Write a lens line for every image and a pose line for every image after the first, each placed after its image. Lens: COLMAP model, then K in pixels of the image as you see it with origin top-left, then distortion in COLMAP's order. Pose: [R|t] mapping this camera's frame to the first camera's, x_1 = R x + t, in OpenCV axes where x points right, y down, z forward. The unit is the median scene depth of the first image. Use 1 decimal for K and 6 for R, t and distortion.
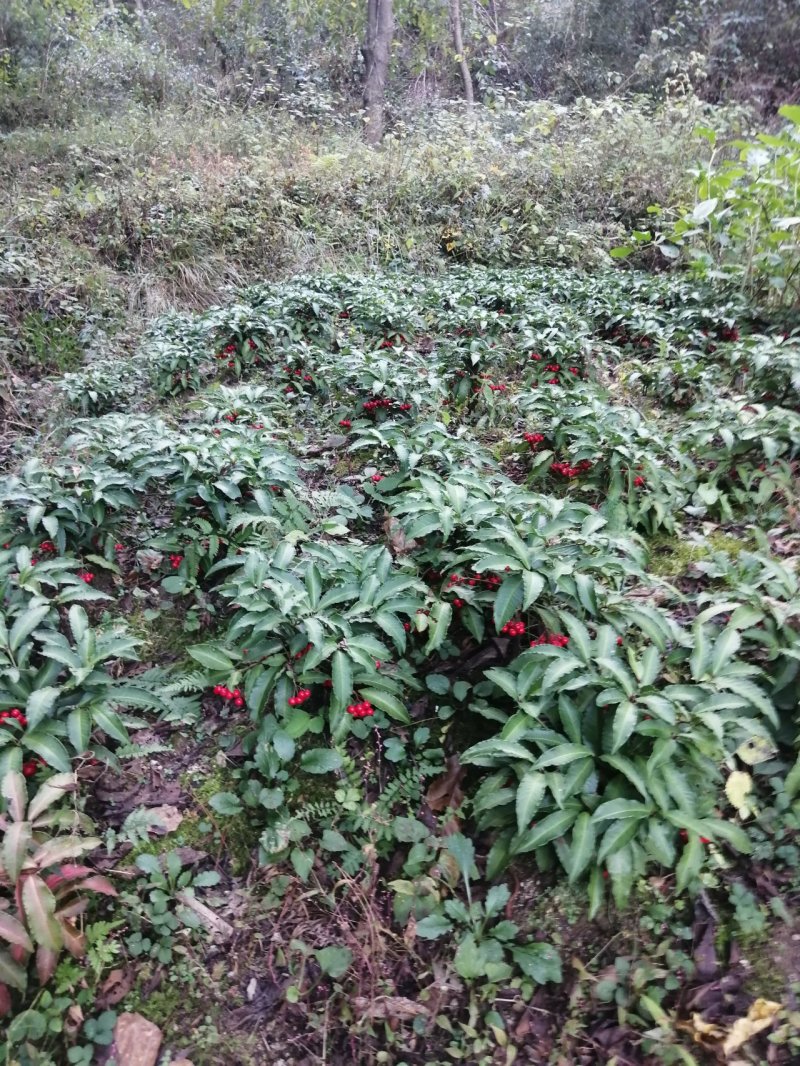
lens RADIAL K [[819.4, 0, 403.1], [0, 819.4, 529.6], [0, 0, 1]] dist [0.008159, 0.017902]
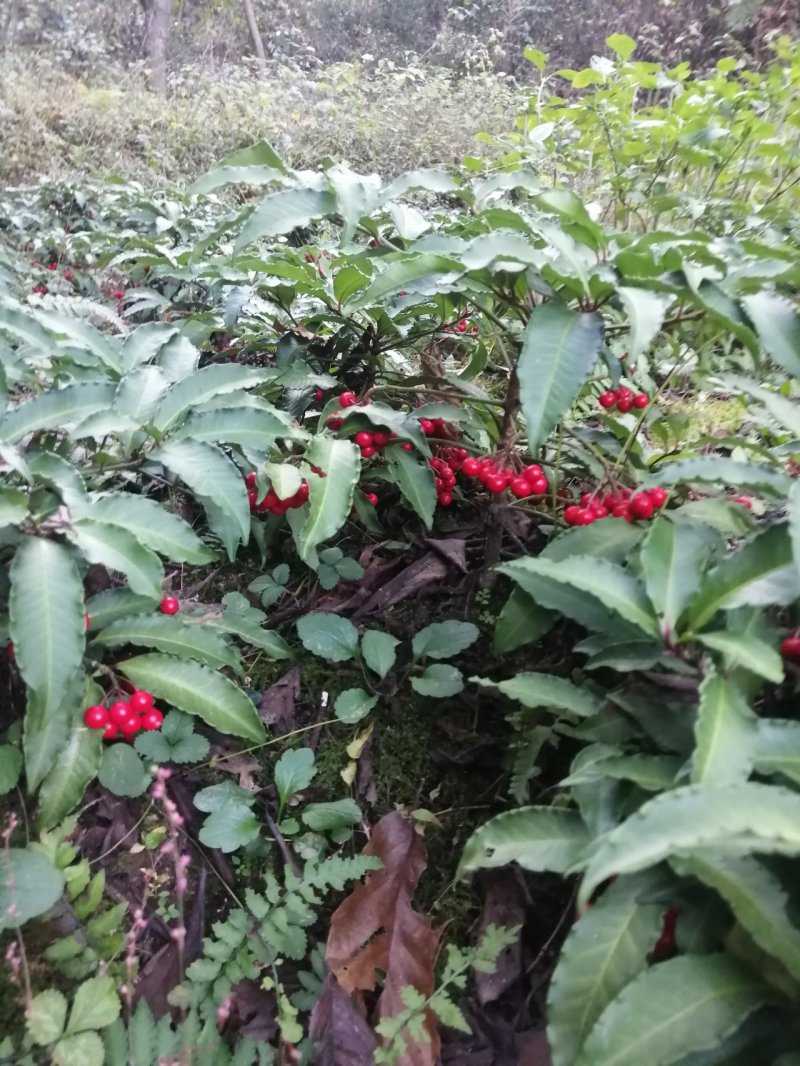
lens RADIAL K [[819.4, 0, 403.0], [0, 819.4, 539.6], [0, 0, 1]] dist [0.008159, 0.017902]
pose [[0.971697, -0.033535, 0.233840, -0.014652], [0.031473, 0.999426, 0.012549, 0.137551], [-0.234127, -0.004834, 0.972194, 0.604204]]
